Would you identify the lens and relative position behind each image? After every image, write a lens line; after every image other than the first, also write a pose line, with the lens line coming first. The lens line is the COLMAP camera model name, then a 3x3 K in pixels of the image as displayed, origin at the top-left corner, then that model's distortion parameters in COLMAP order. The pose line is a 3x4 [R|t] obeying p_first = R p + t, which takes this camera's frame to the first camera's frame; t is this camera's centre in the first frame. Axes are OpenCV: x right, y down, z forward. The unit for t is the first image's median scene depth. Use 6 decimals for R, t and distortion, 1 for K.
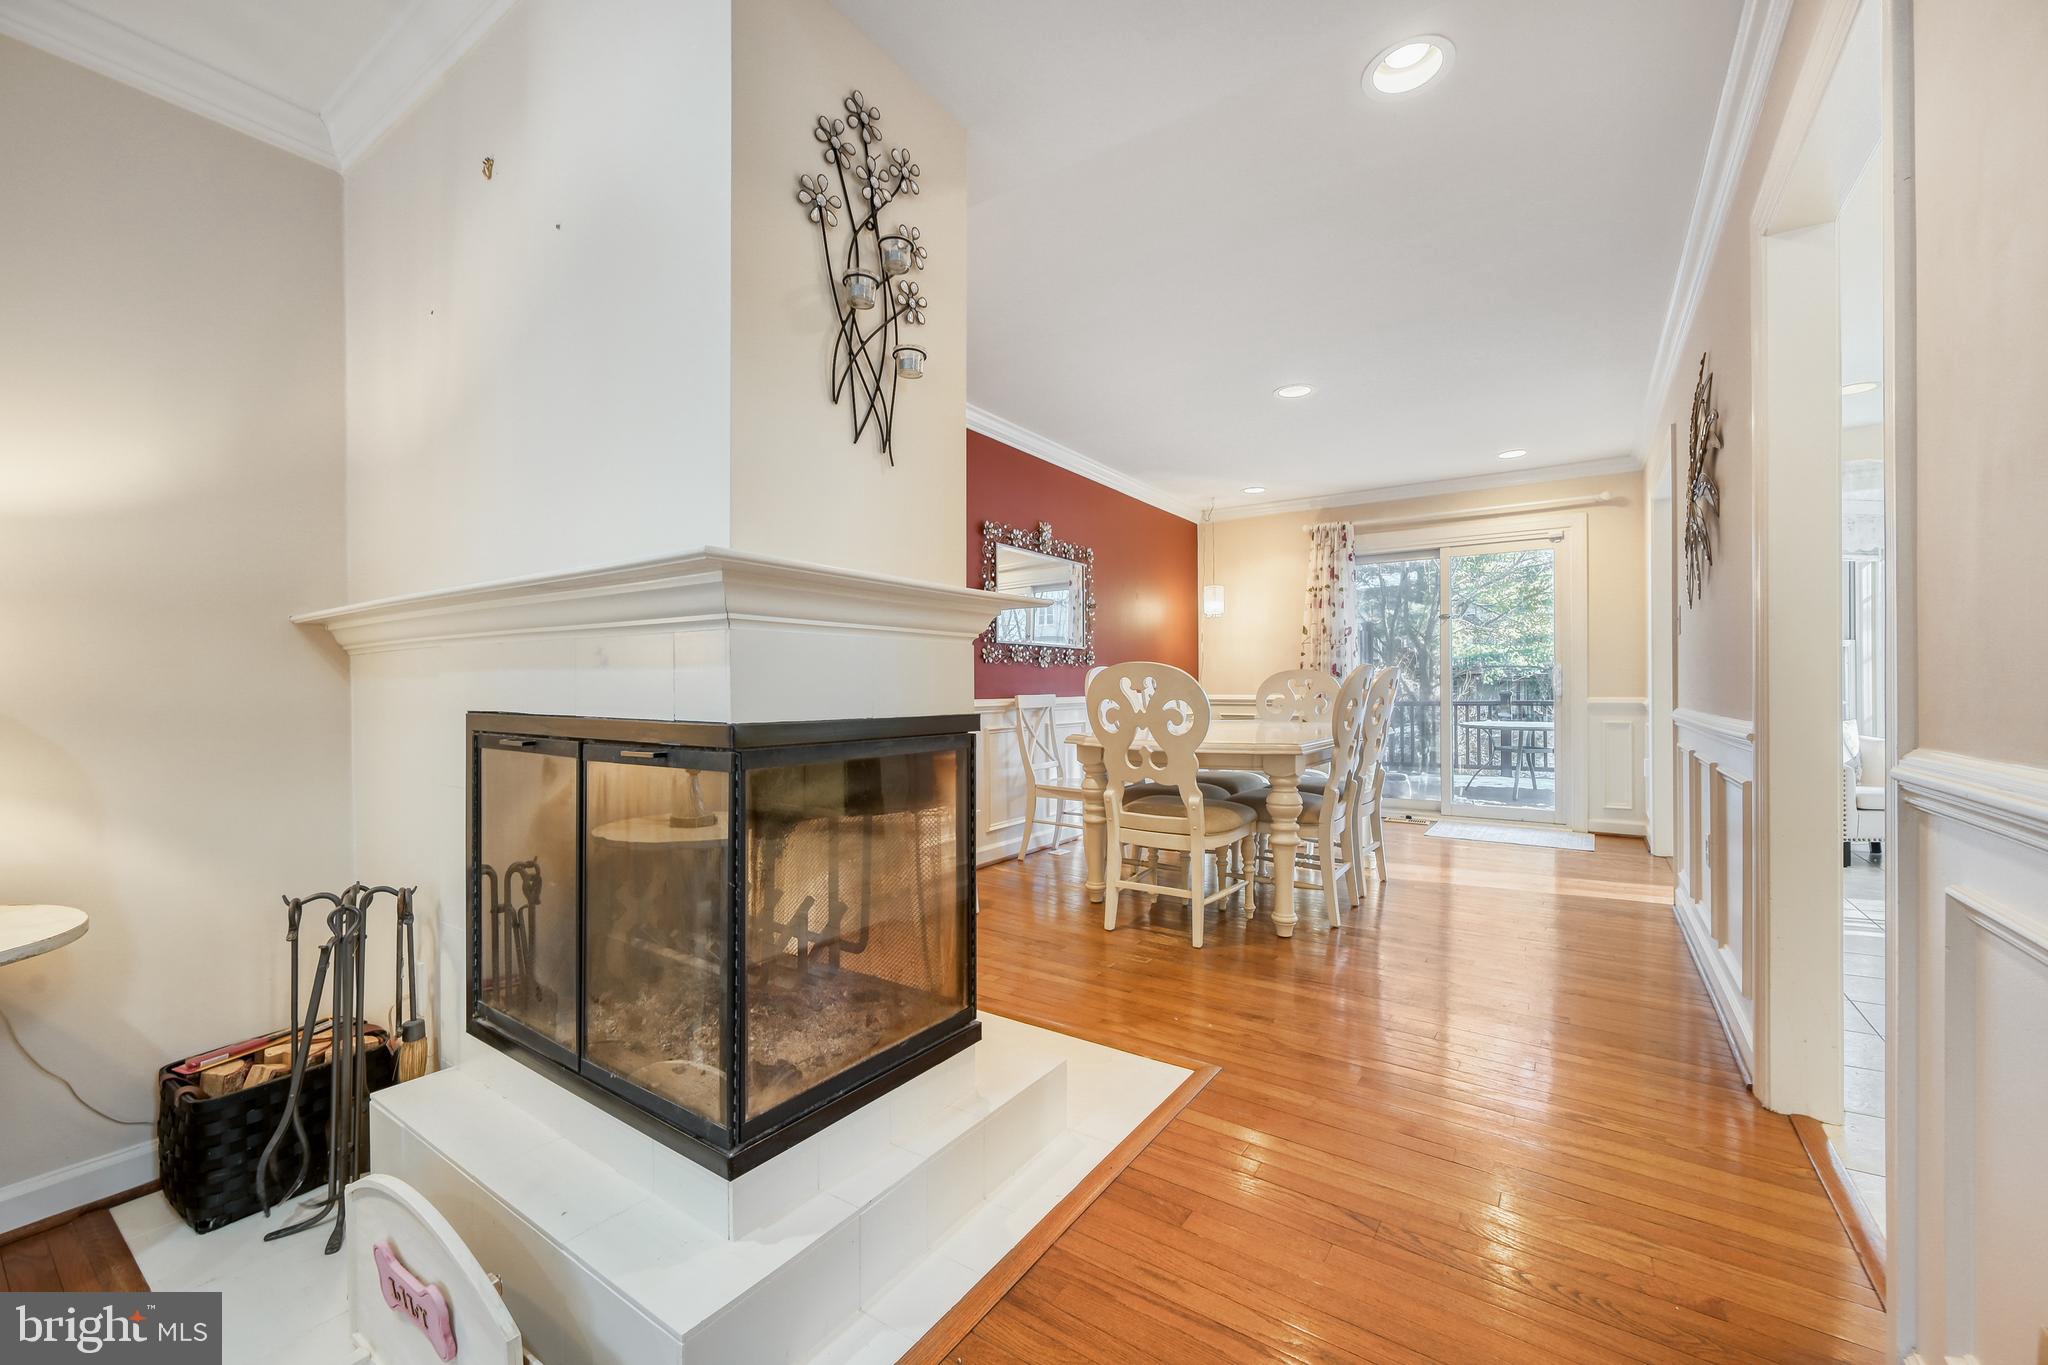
lens RADIAL K [[803.6, 0, 1024.7], [0, 803.6, 684.7], [0, 0, 1]] dist [0.001756, 0.000779]
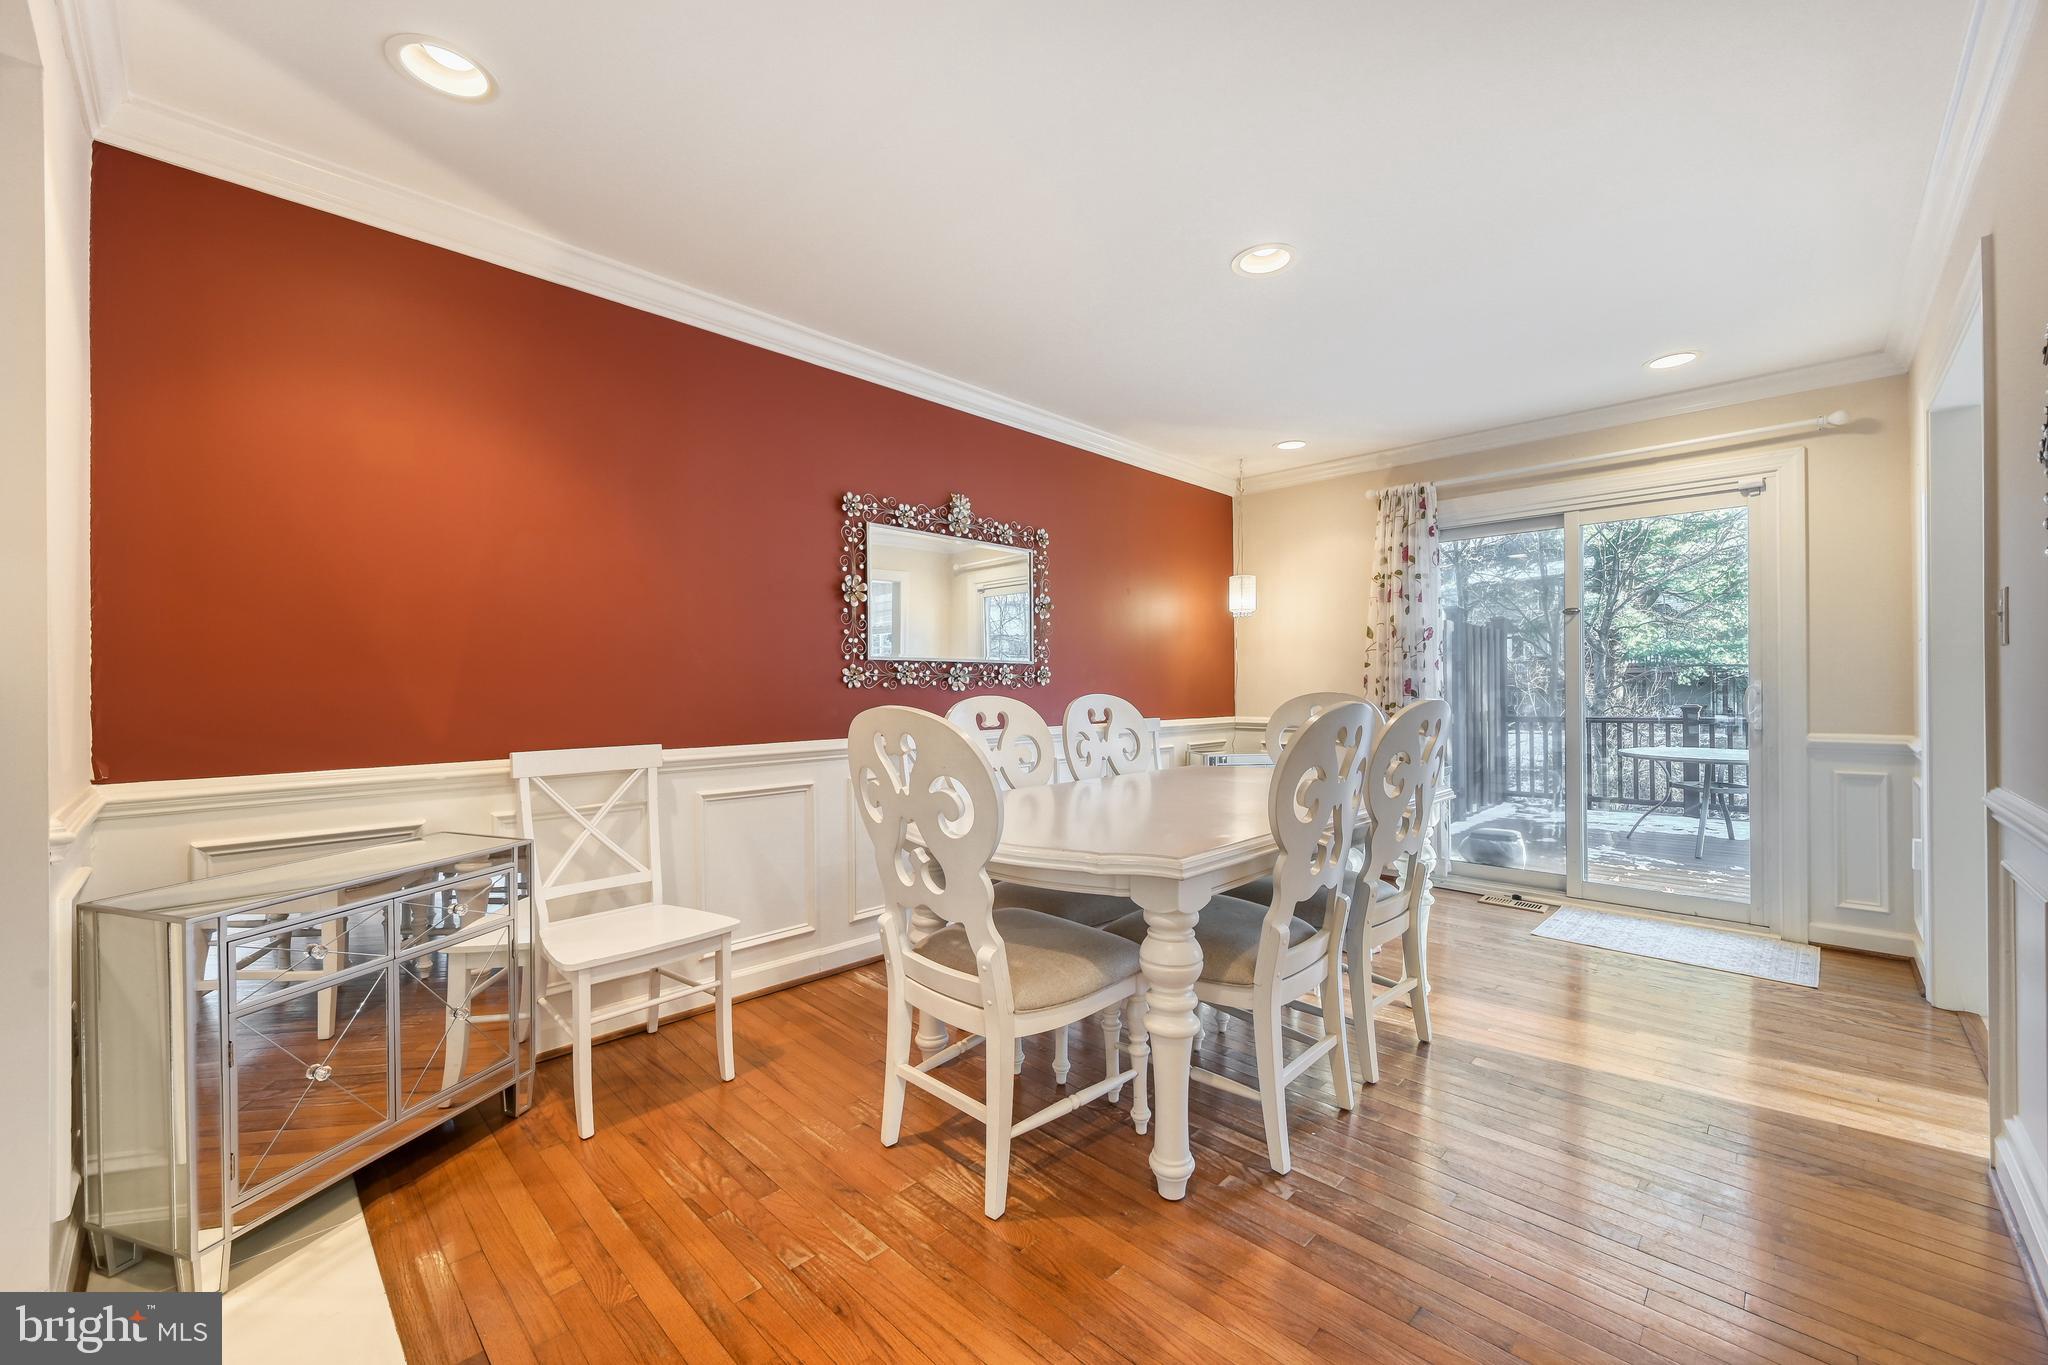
lens RADIAL K [[803.6, 0, 1025.0], [0, 803.6, 684.3], [0, 0, 1]] dist [0.001756, 0.000779]
pose [[0.985880, -0.002315, -0.167438, 0.191385], [0.002495, 0.999997, 0.000867, -0.025878], [0.167436, -0.001273, 0.985882, 0.260738]]
